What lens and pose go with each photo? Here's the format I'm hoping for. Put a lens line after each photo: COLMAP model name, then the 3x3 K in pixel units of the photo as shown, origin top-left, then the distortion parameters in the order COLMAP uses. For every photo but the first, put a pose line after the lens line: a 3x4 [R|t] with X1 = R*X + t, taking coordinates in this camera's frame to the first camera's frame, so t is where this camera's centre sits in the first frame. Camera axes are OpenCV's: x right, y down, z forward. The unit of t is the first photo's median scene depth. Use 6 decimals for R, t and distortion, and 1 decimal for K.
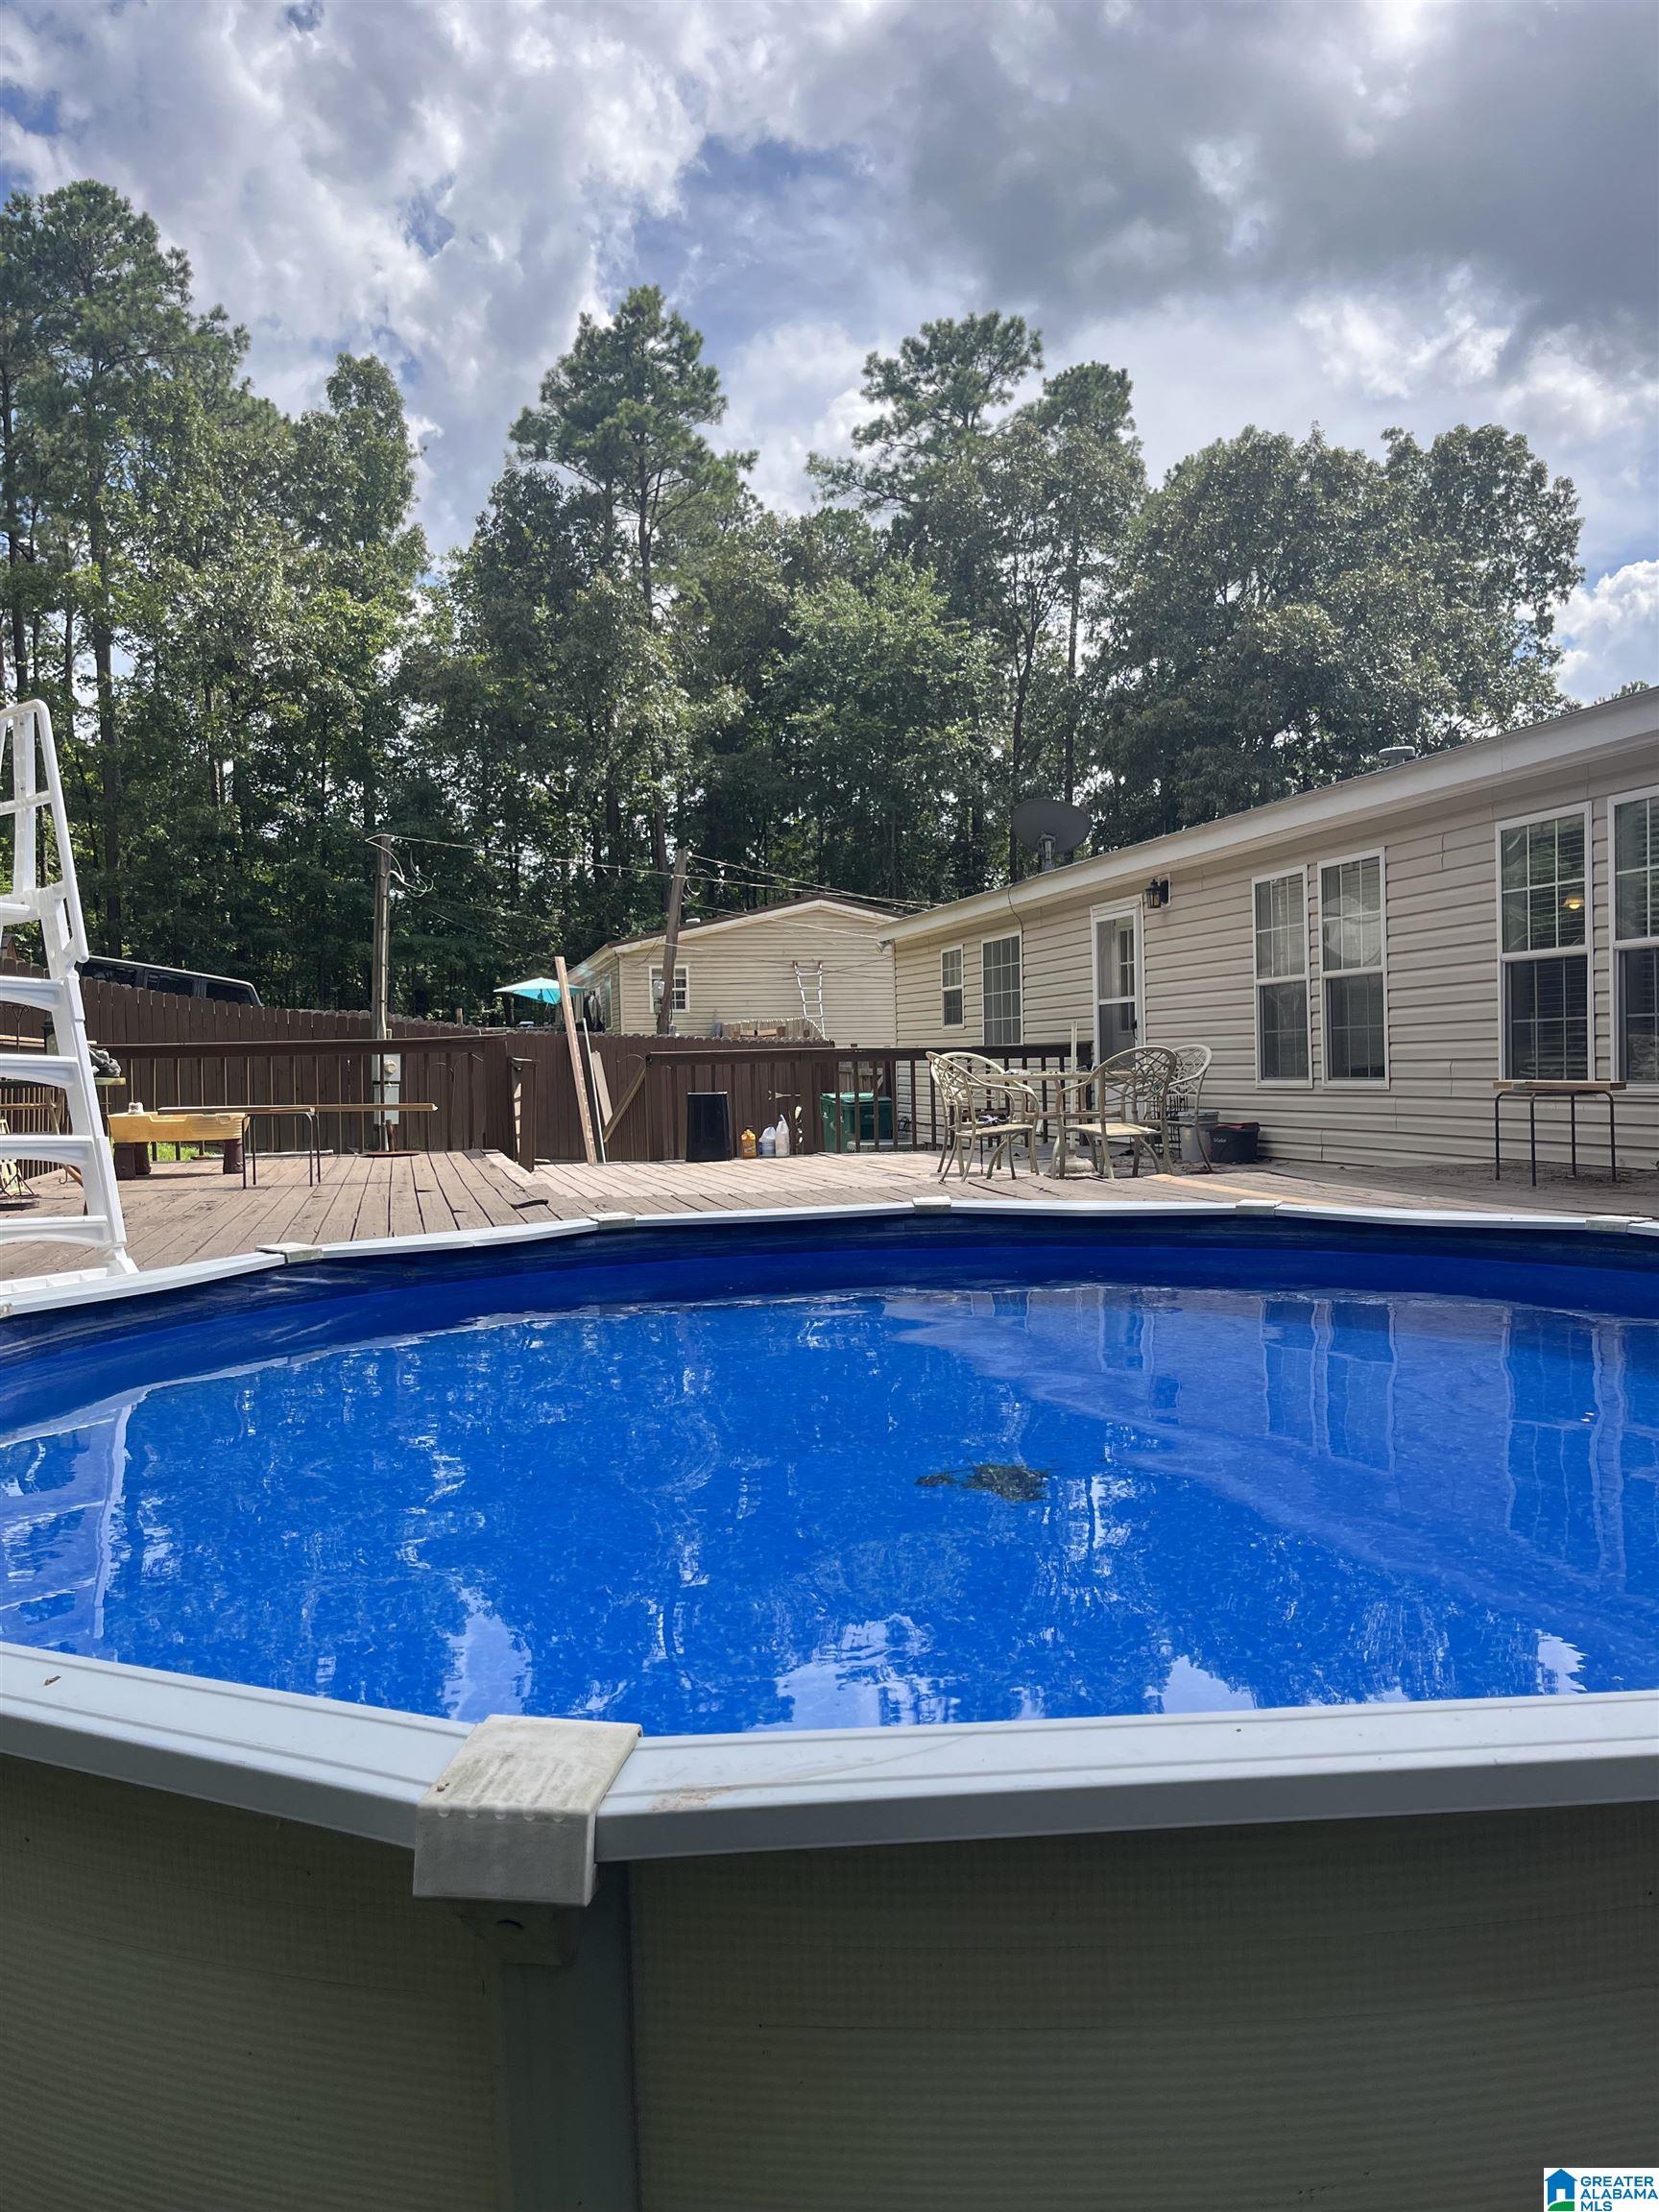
lens RADIAL K [[1696.9, 0, 814.6], [0, 1696.9, 1102.7], [0, 0, 1]] dist [0.041433, -0.038282]
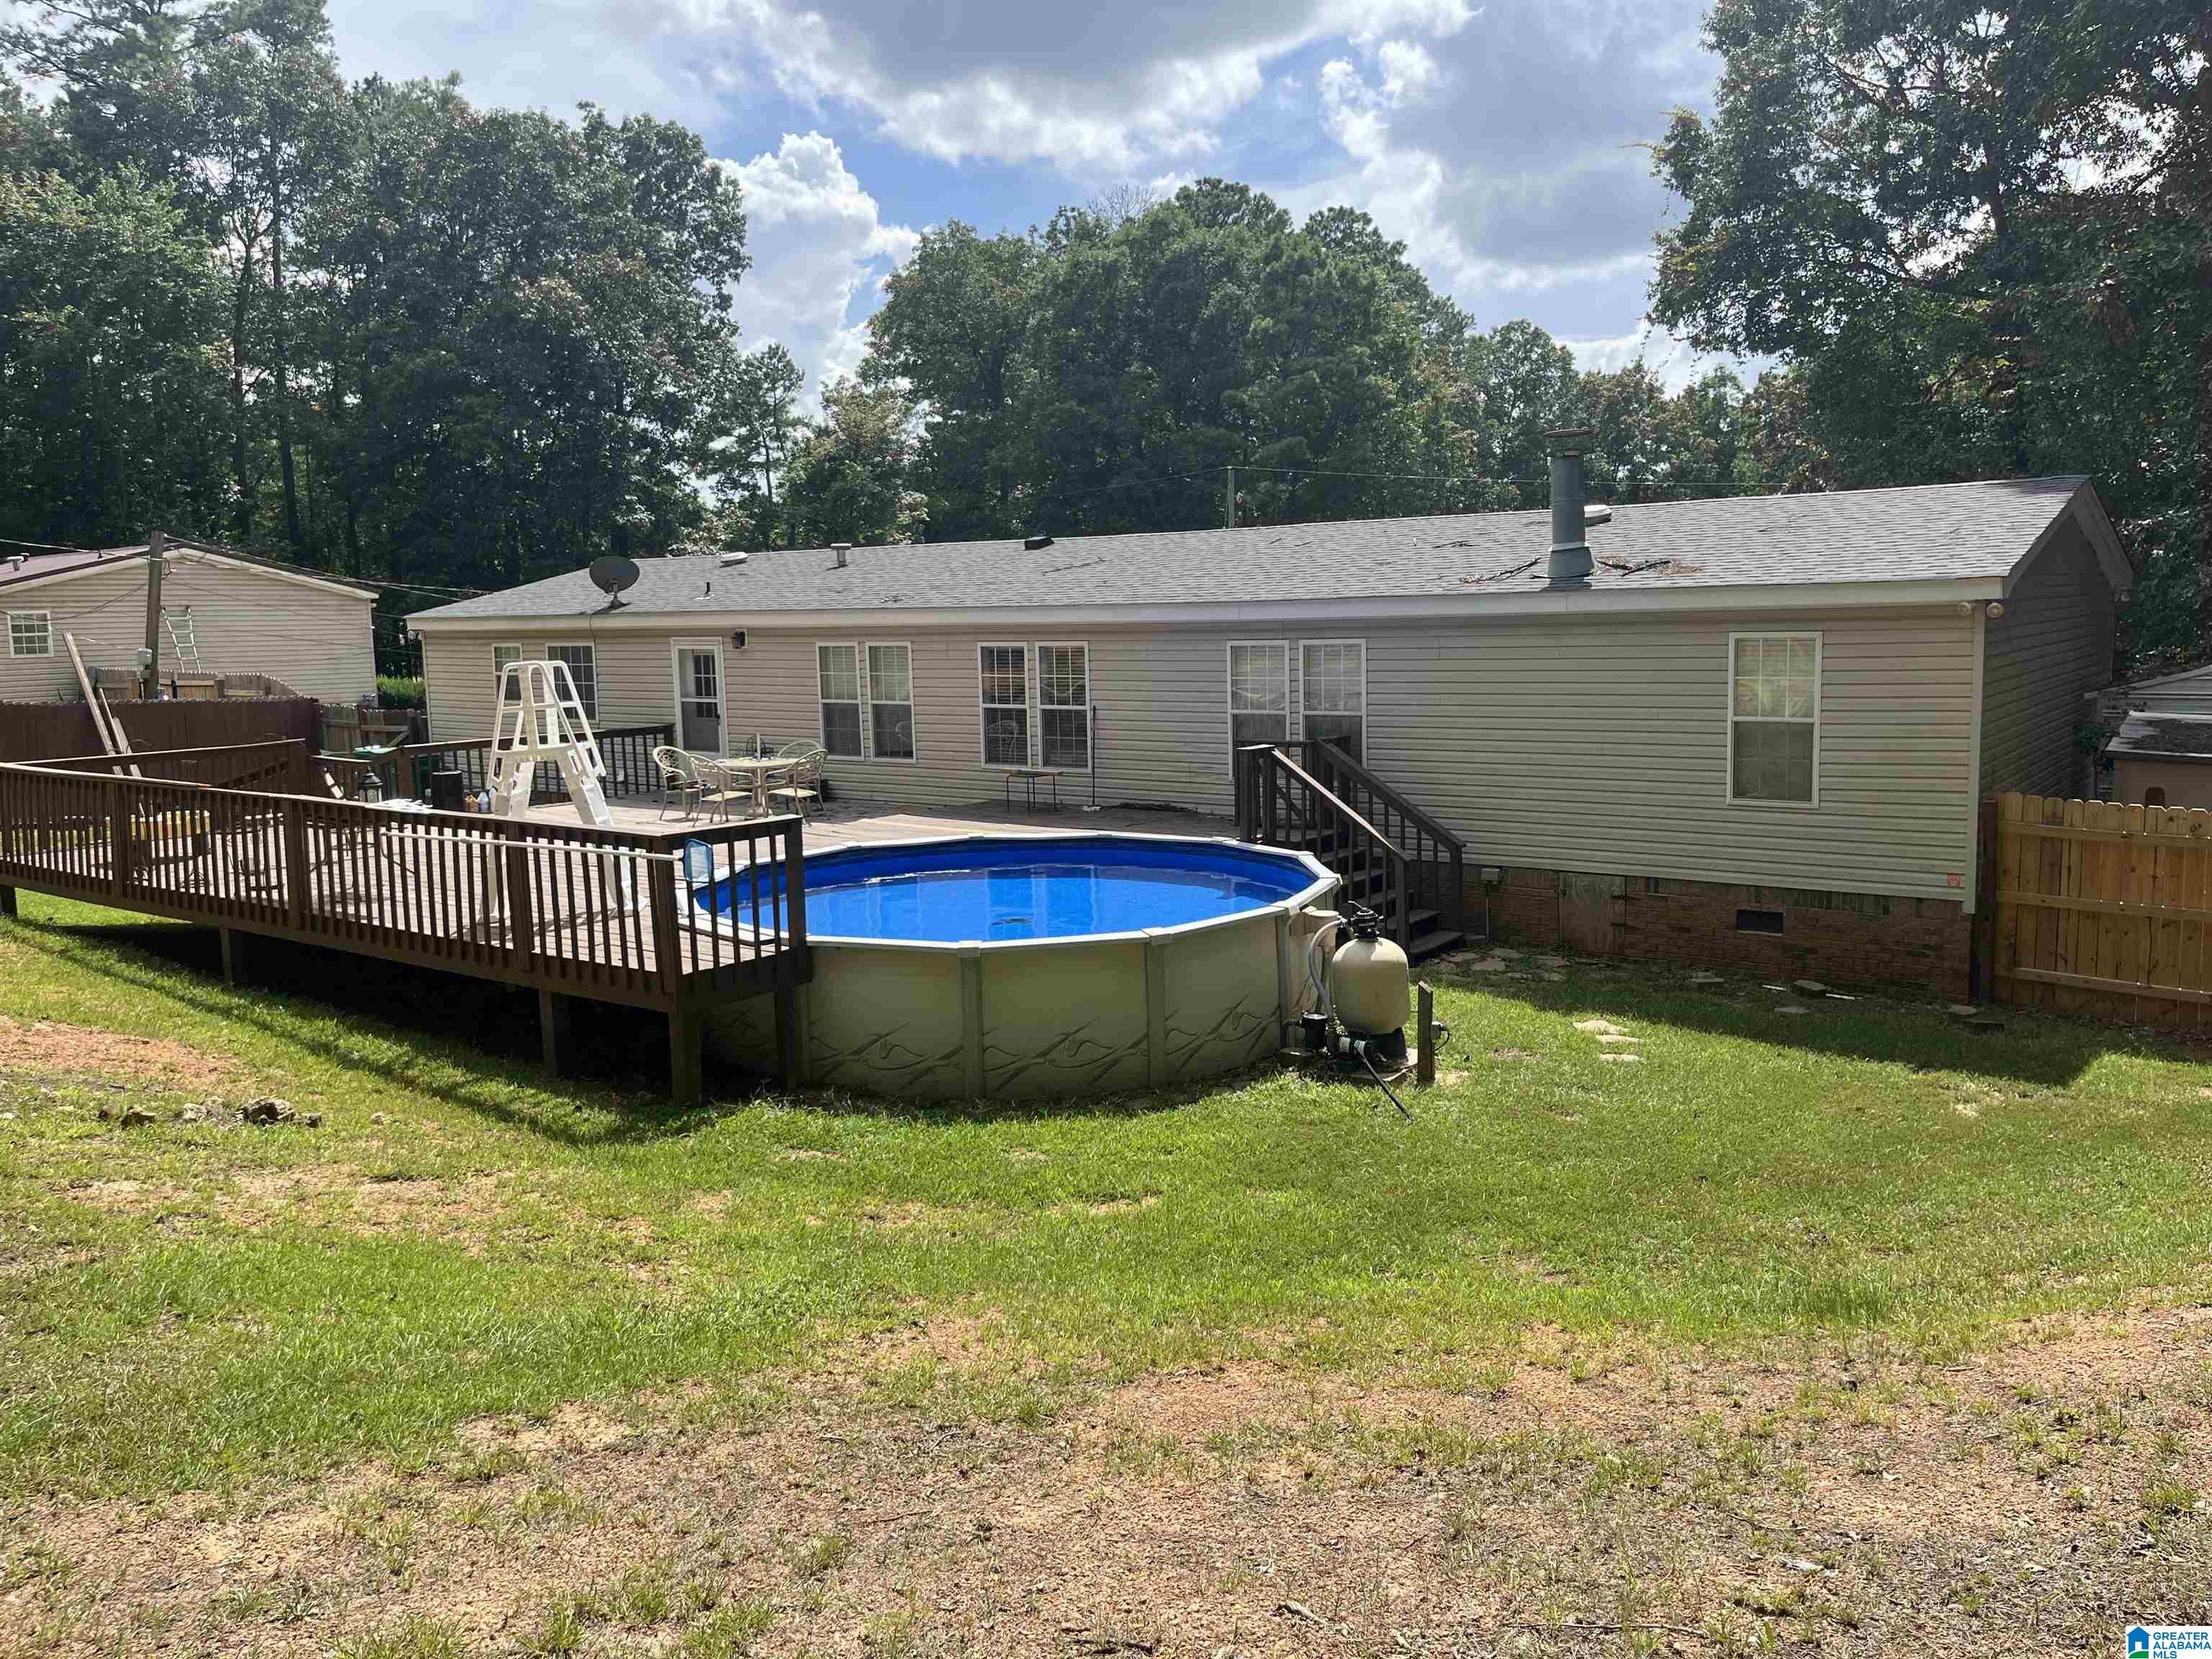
lens RADIAL K [[1696.9, 0, 1111.5], [0, 1696.9, 828.1], [0, 0, 1]] dist [0.041433, -0.038282]
pose [[0.779106, -0.079473, 0.621835, -0.189965], [0.021137, 0.994698, 0.100644, -0.033596], [-0.626536, -0.065269, 0.776655, -0.180193]]
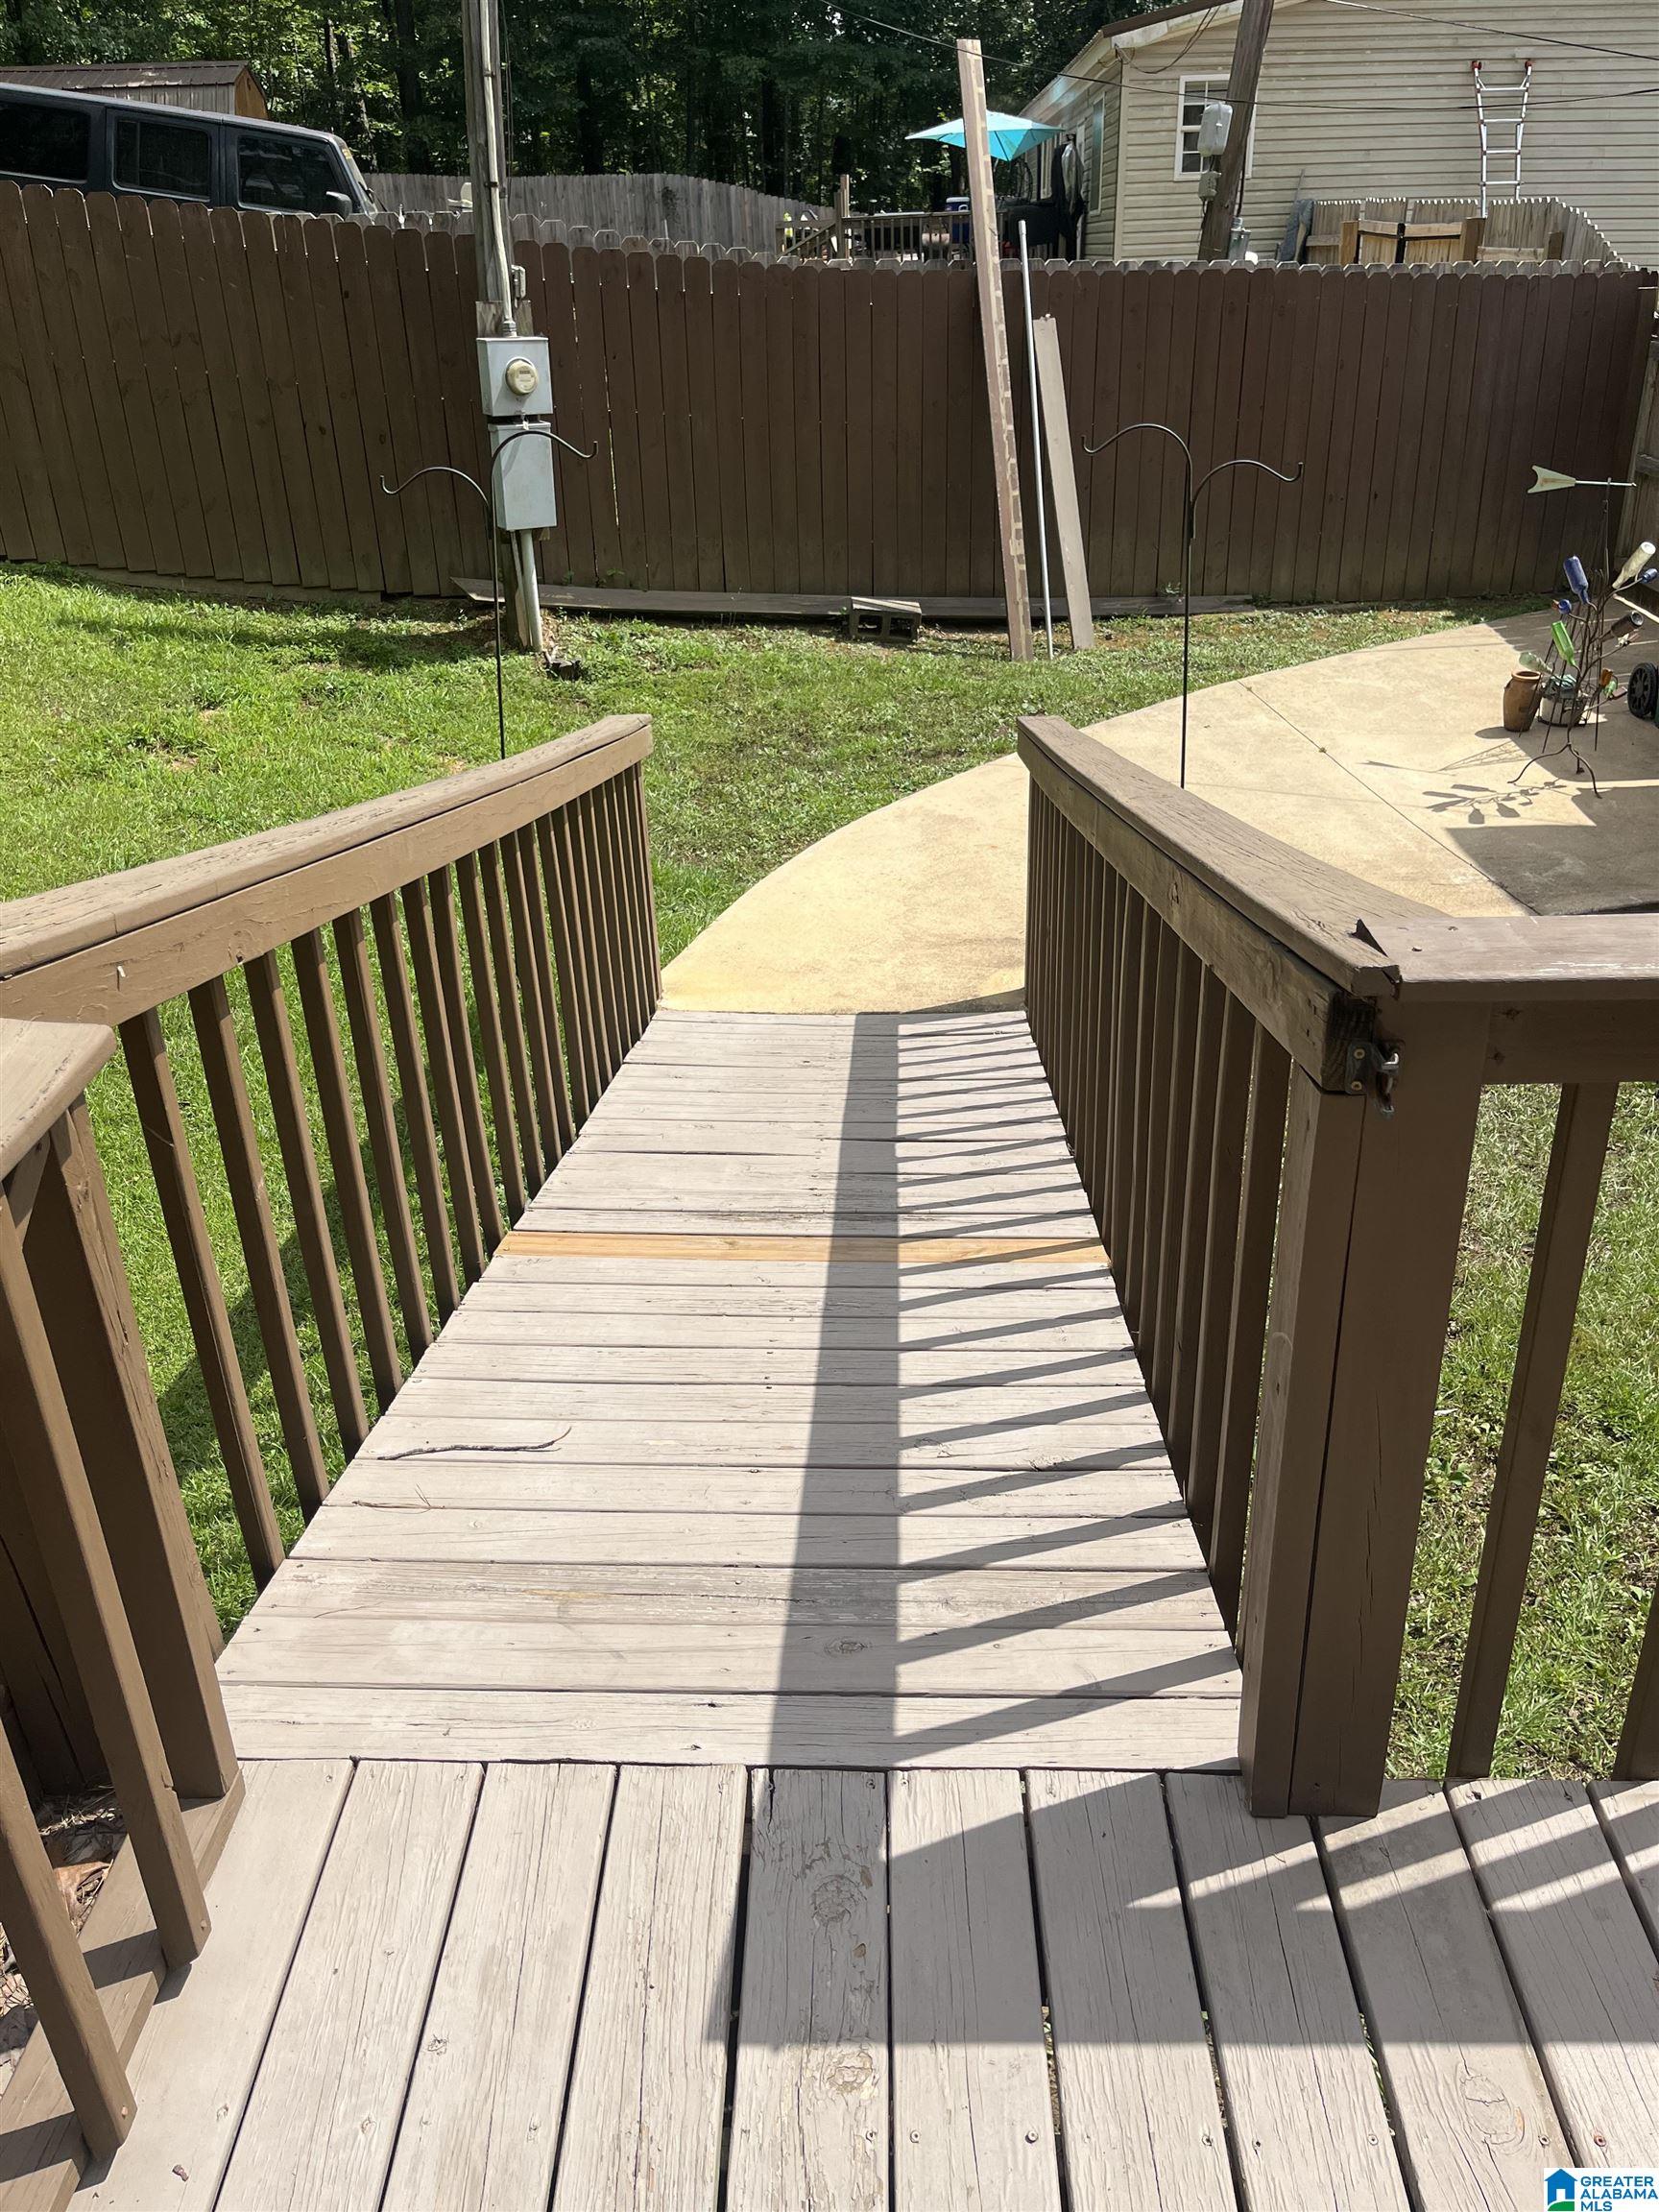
lens RADIAL K [[1696.9, 0, 818.1], [0, 1696.9, 1114.7], [0, 0, 1]] dist [0.041433, -0.038282]
pose [[0.964359, 0.110552, -0.240396, -0.035671], [0.006791, 0.897894, 0.440159, -0.022321], [0.264511, -0.426104, 0.865141, 0.316663]]
